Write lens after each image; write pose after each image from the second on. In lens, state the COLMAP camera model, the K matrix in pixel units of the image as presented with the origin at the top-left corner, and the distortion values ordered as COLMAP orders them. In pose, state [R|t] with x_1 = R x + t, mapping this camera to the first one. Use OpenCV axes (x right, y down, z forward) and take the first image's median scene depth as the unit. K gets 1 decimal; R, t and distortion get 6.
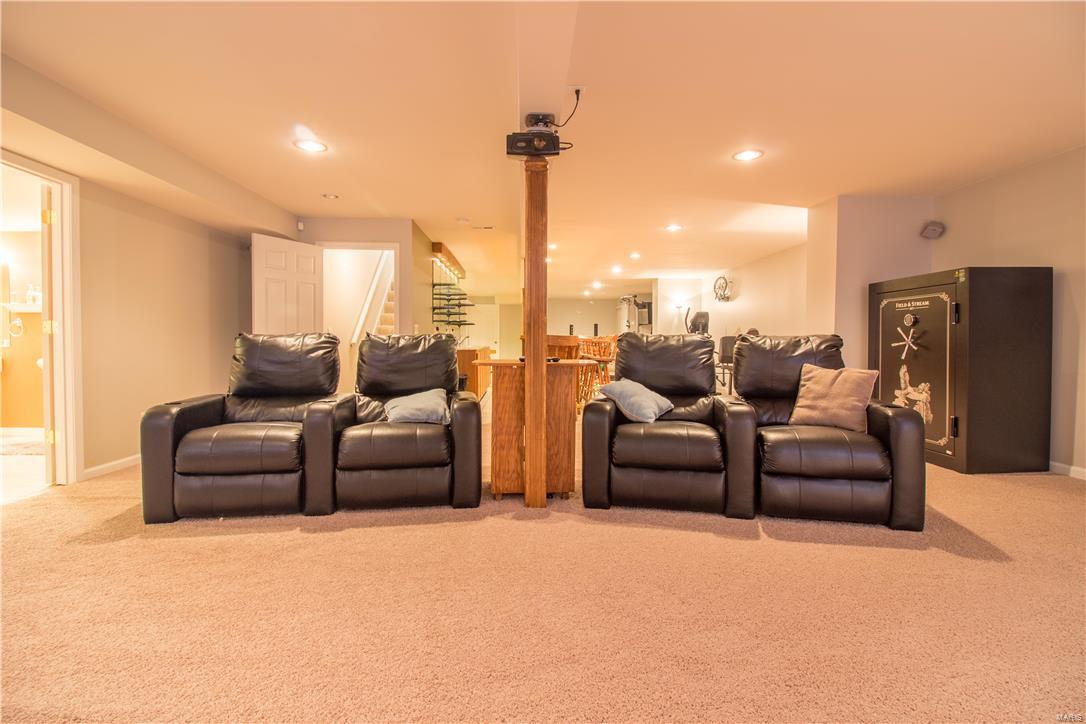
lens RADIAL K [[506.7, 0, 545.1], [0, 506.7, 356.8], [0, 0, 1]] dist [0.003778, -0.015749]
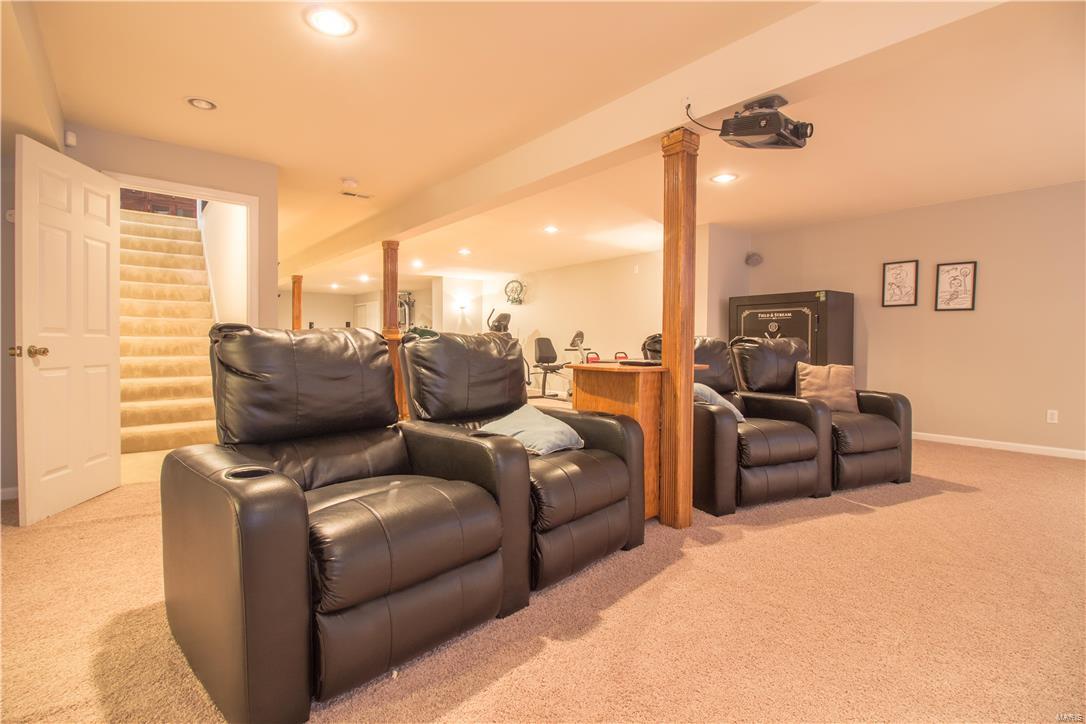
lens RADIAL K [[505.4, 0, 546.0], [0, 505.4, 356.6], [0, 0, 1]] dist [0.000002, 0.000489]
pose [[0.796618, -0.013859, 0.604325, -0.676264], [0.014564, 0.999887, 0.003733, -0.011546], [-0.604308, 0.005827, 0.796729, 0.388124]]
